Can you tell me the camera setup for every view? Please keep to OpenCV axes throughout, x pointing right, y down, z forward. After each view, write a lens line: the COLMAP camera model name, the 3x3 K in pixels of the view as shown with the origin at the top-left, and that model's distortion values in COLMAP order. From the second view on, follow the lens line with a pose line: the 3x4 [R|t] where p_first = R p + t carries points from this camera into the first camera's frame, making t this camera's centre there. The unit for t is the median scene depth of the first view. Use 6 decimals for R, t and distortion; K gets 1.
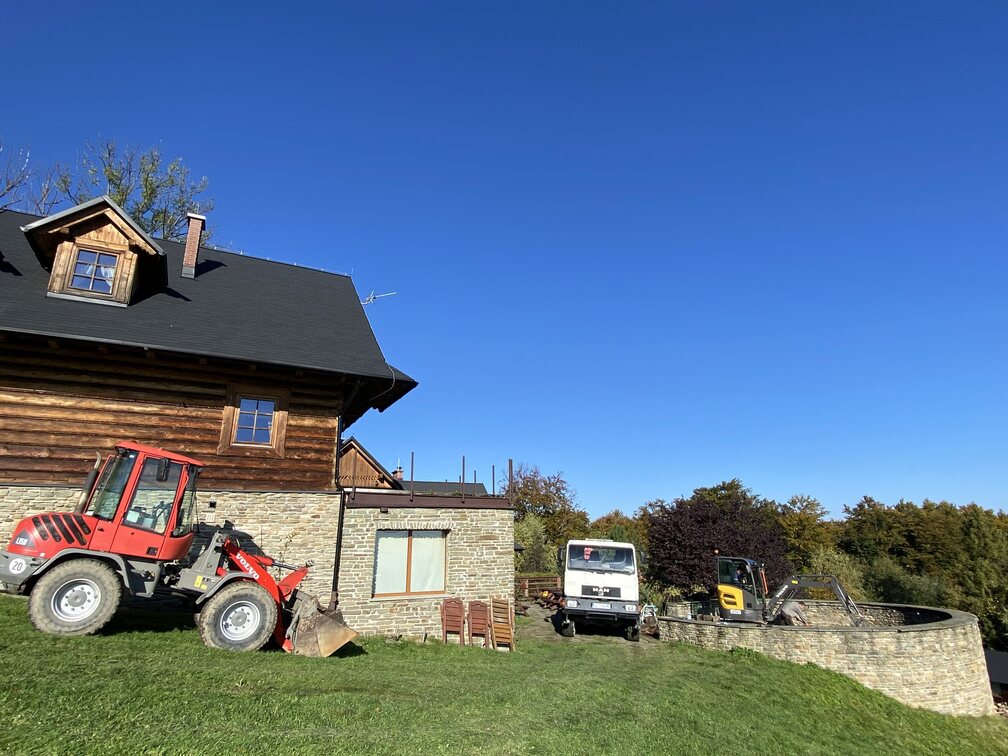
lens RADIAL K [[572.3, 0, 492.4], [0, 572.3, 369.6], [0, 0, 1]] dist [0.064475, -0.064171]
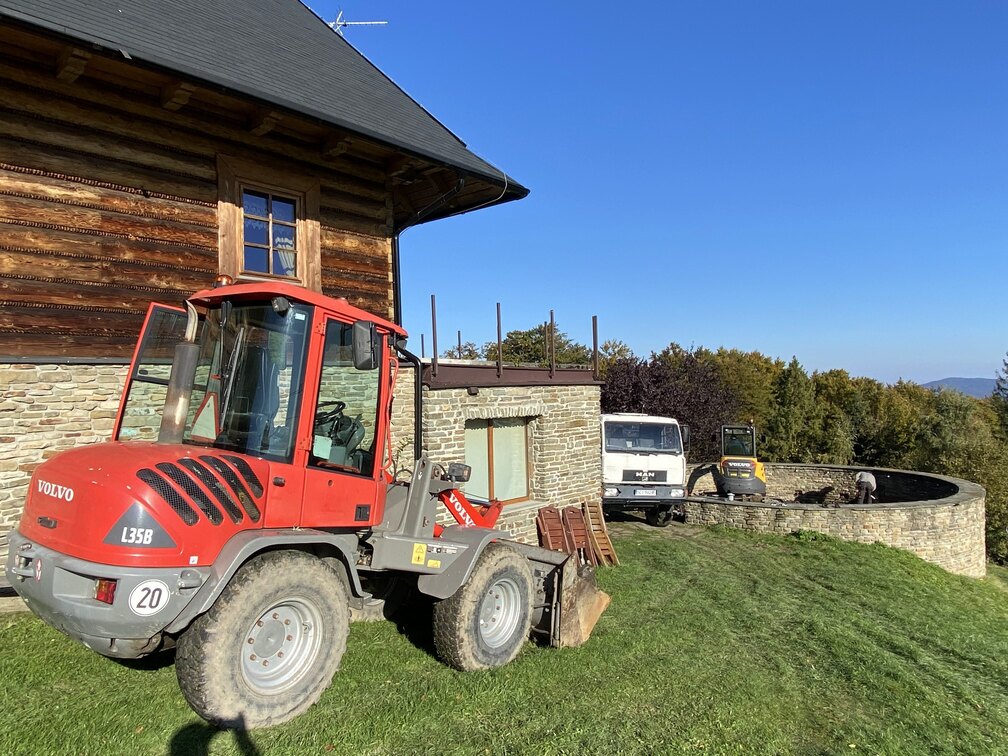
lens RADIAL K [[681.9, 0, 504.0], [0, 681.9, 378.0], [0, 0, 1]] dist [0.159681, -0.261232]
pose [[0.930786, -0.000692, 0.365565, -0.414573], [-0.100195, 0.961222, 0.256932, 0.027142], [-0.351566, -0.275776, 0.894622, 0.287076]]
